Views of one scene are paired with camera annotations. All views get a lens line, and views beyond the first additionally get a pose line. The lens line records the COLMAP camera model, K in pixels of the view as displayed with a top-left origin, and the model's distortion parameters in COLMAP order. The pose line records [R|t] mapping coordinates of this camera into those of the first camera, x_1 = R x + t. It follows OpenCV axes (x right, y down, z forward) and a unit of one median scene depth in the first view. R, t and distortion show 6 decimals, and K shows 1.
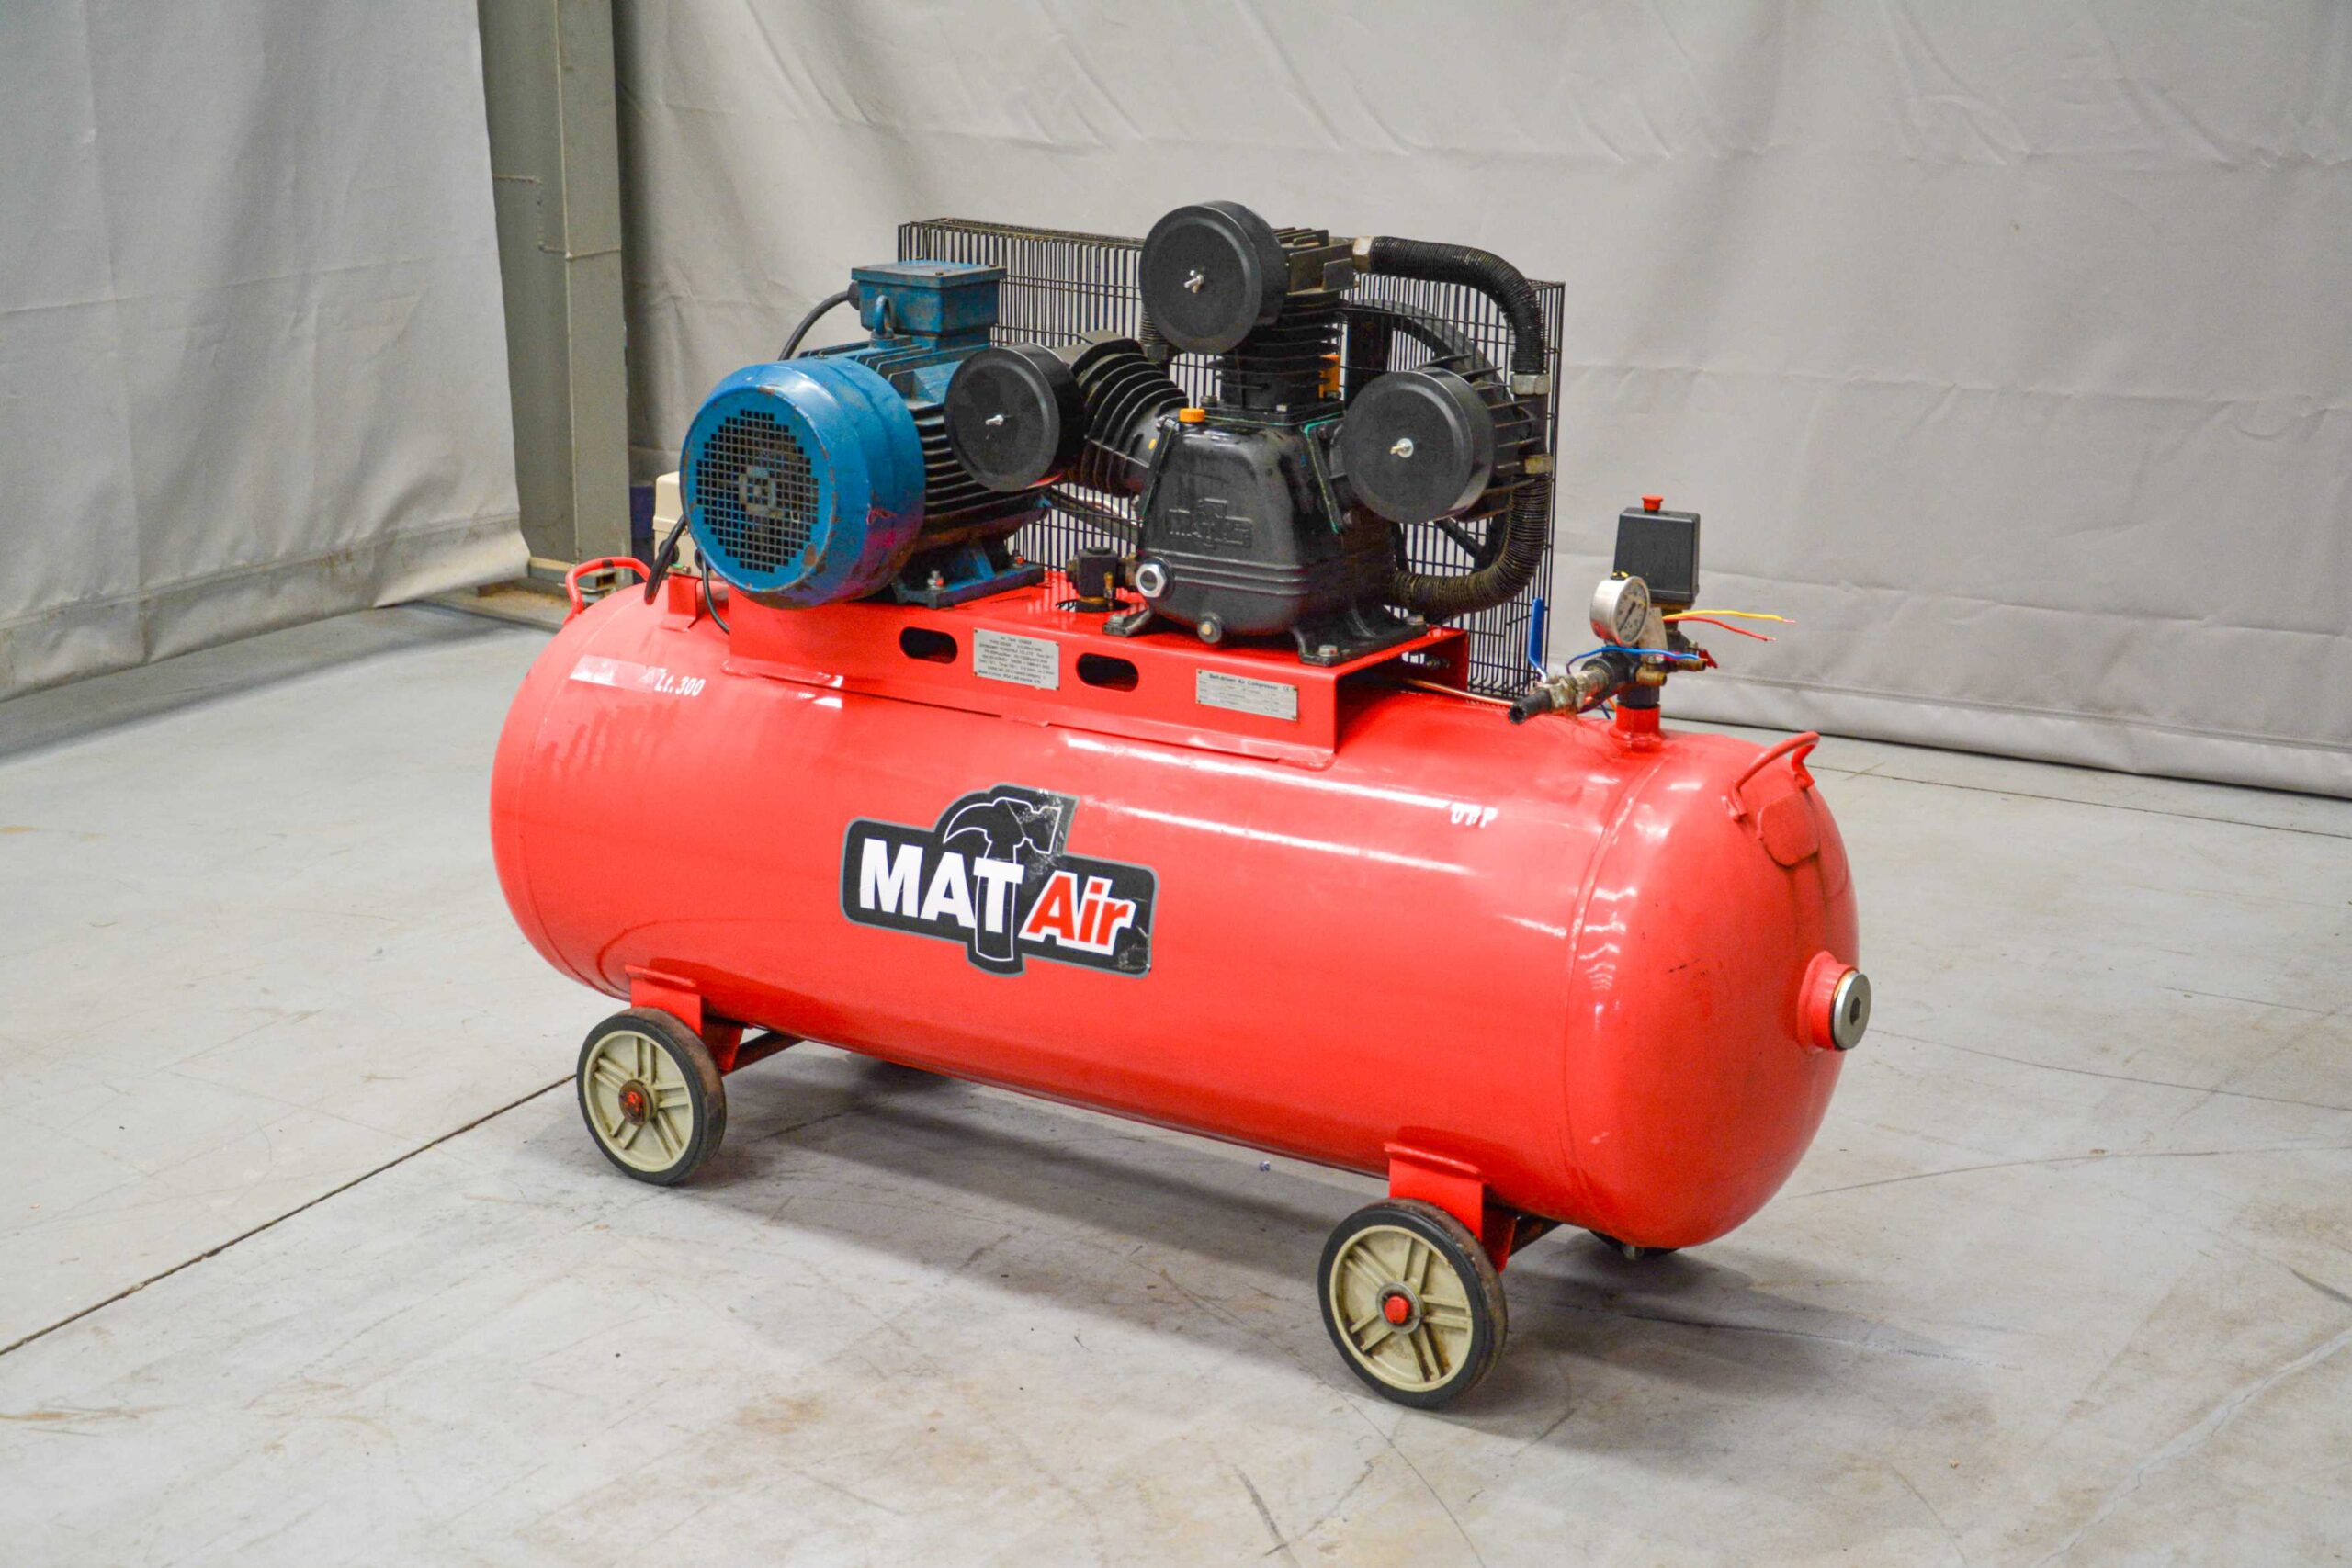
lens RADIAL K [[3614.5, 0, 1220.3], [0, 3614.5, 596.2], [0, 0, 1]] dist [0.181792, 0.000000]
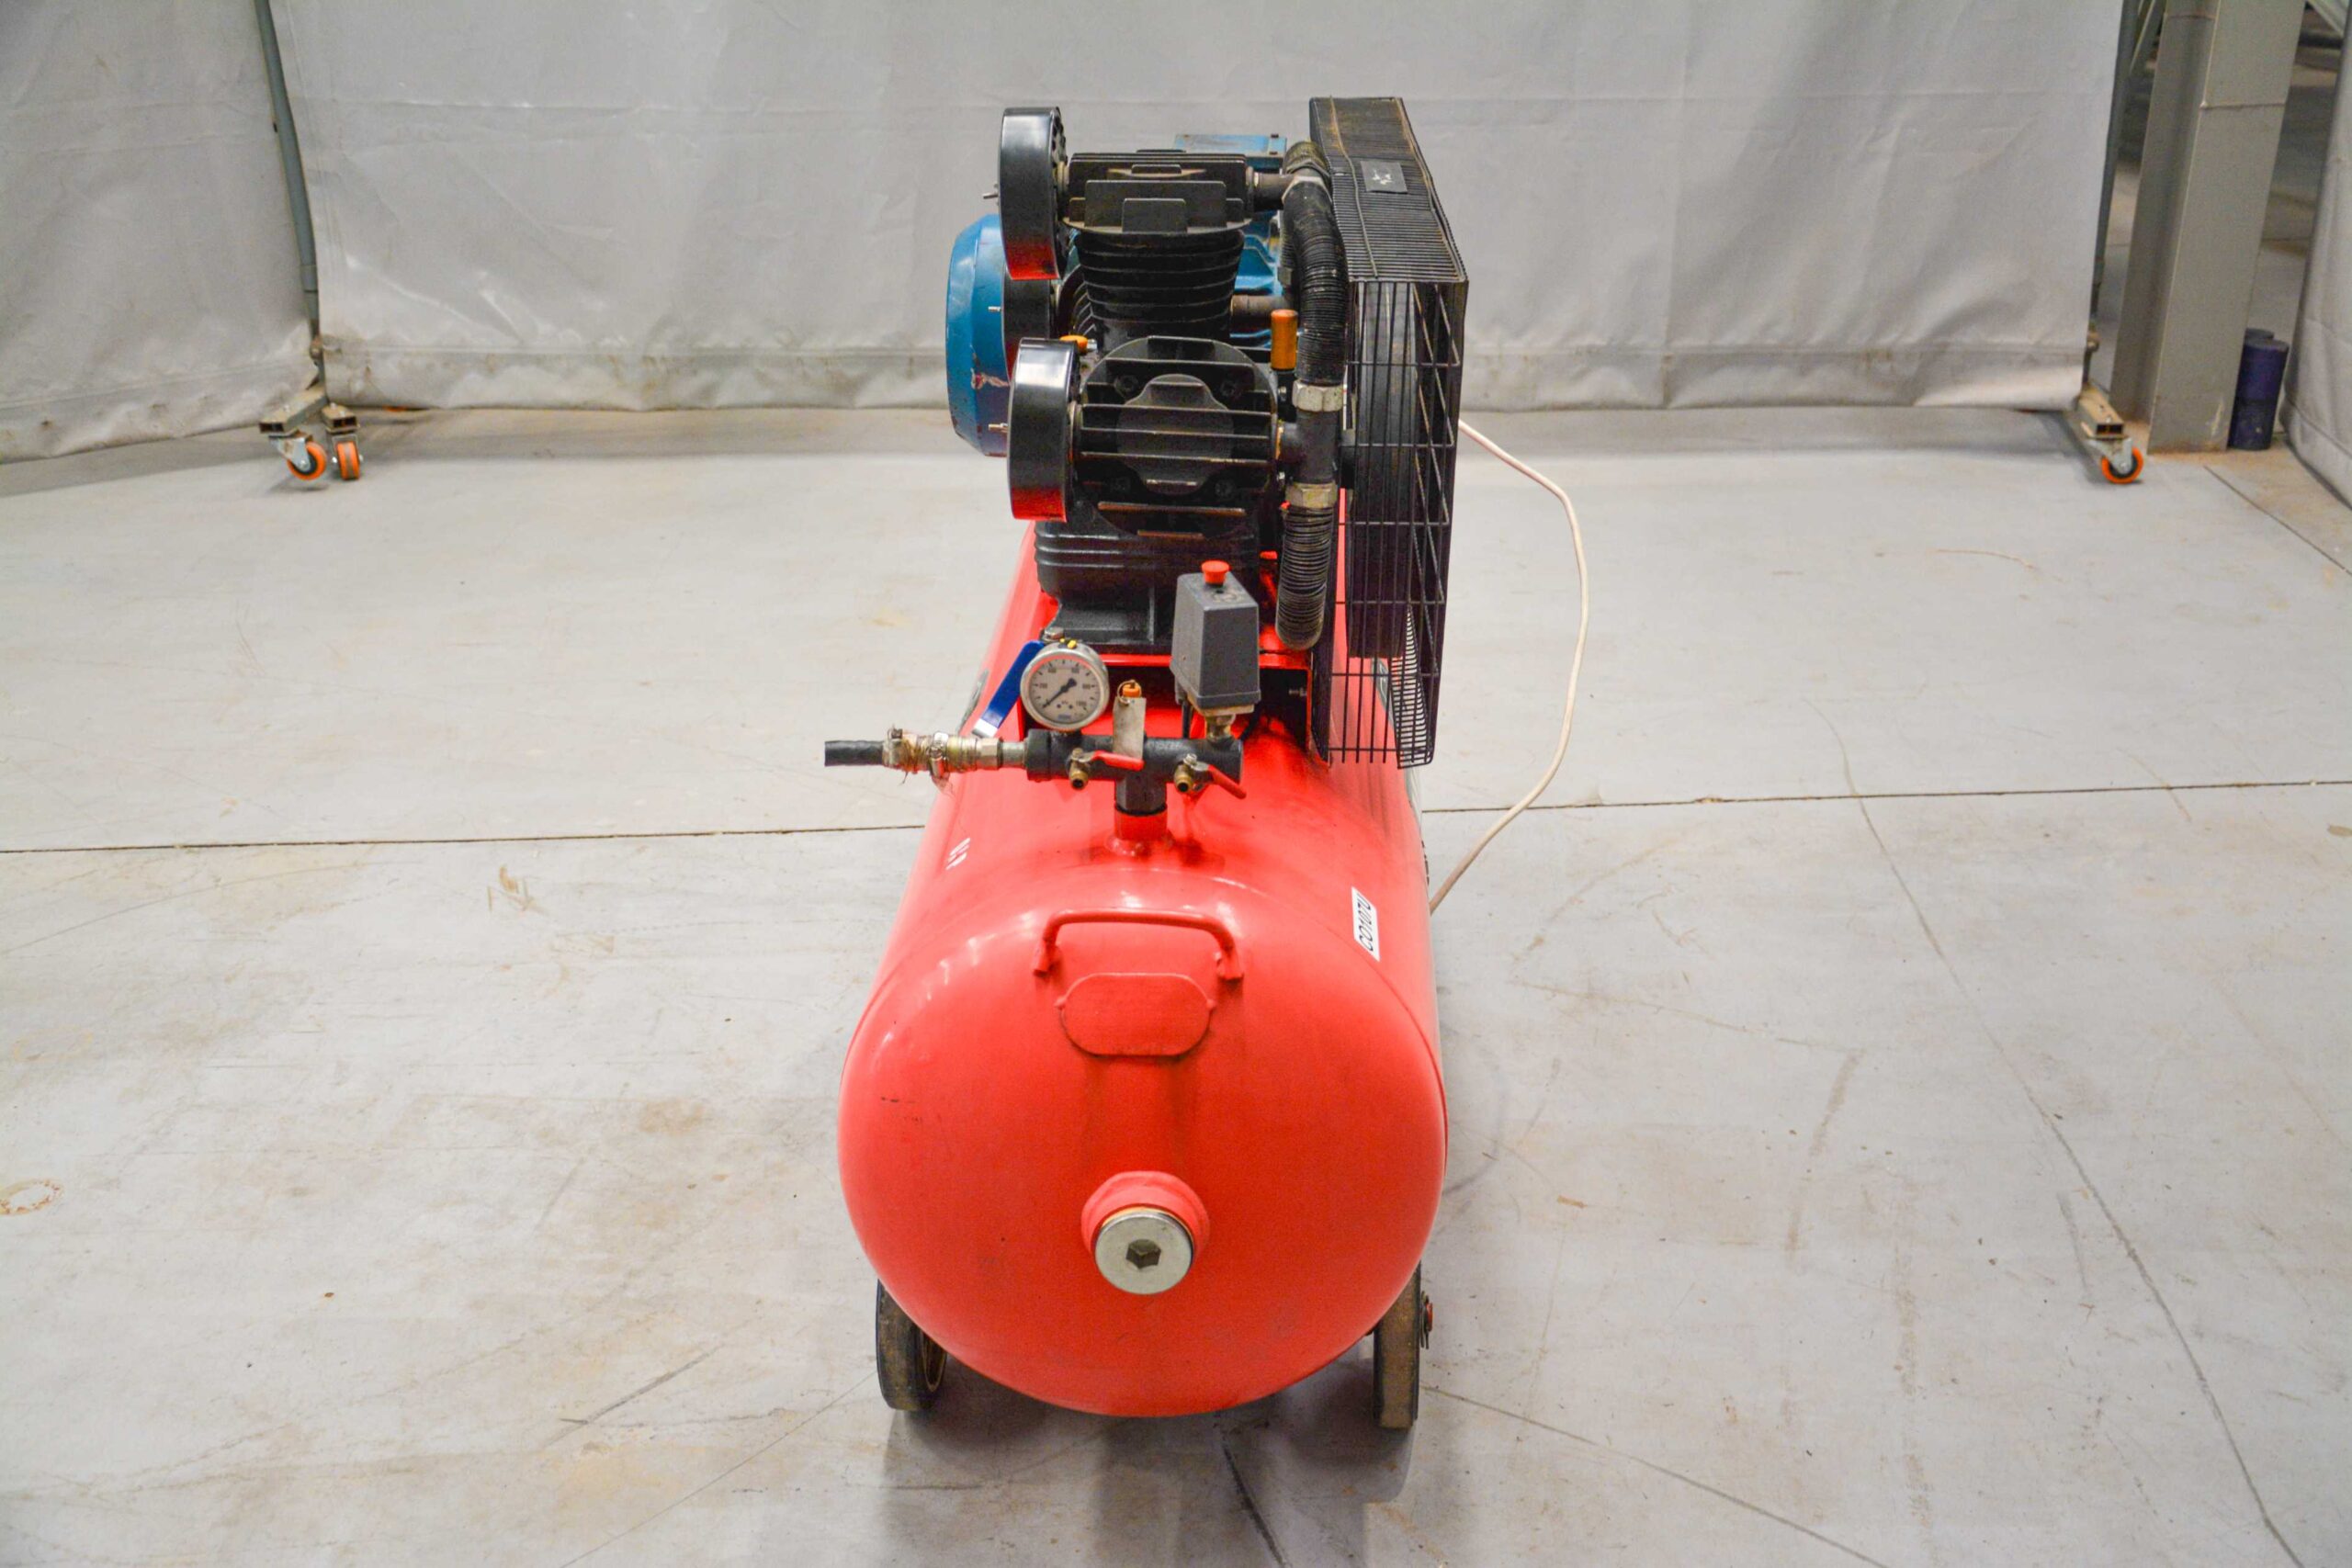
lens RADIAL K [[2566.9, 0, 1203.2], [0, 2566.9, 792.1], [0, 0, 1]] dist [0.054626, 0.000000]
pose [[0.513748, 0.341162, -0.787192, 0.545252], [-0.171930, 0.939864, 0.295121, -0.138944], [0.840538, -0.016276, 0.541509, 0.646451]]
